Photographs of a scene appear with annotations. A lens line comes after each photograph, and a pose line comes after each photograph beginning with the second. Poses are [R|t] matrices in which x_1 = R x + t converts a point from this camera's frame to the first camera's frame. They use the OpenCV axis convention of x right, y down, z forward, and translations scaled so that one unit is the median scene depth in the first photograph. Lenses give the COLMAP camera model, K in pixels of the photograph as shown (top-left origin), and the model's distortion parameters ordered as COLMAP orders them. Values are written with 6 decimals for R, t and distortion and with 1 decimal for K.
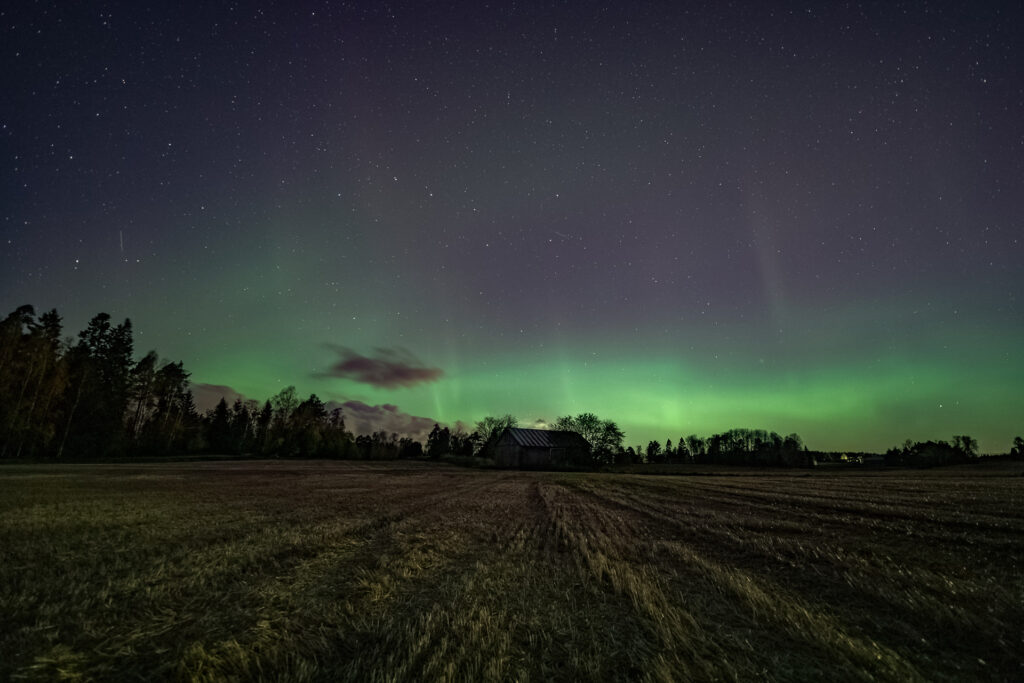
lens RADIAL K [[449.7, 0, 509.3], [0, 449.7, 344.3], [0, 0, 1]] dist [-0.002592, -0.001043]
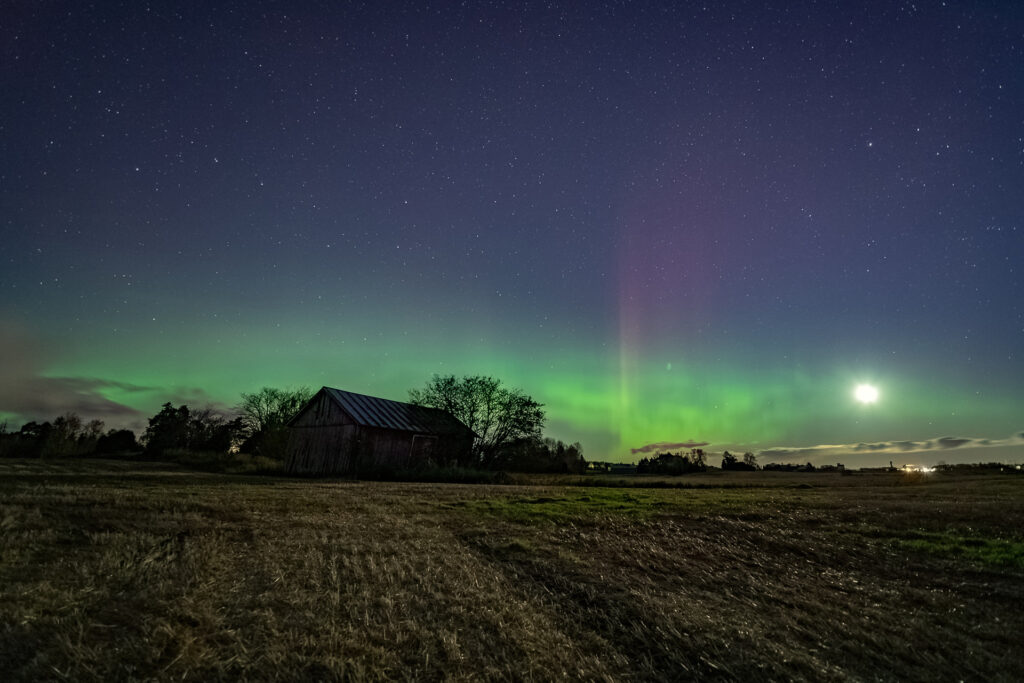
lens RADIAL K [[451.7, 0, 508.5], [0, 451.7, 344.9], [0, 0, 1]] dist [-0.003140, -0.001499]
pose [[0.891905, 0.127542, 0.433866, -0.047238], [-0.123143, 0.991647, -0.038362, 0.141273], [-0.435135, -0.019212, 0.900160, 0.514528]]
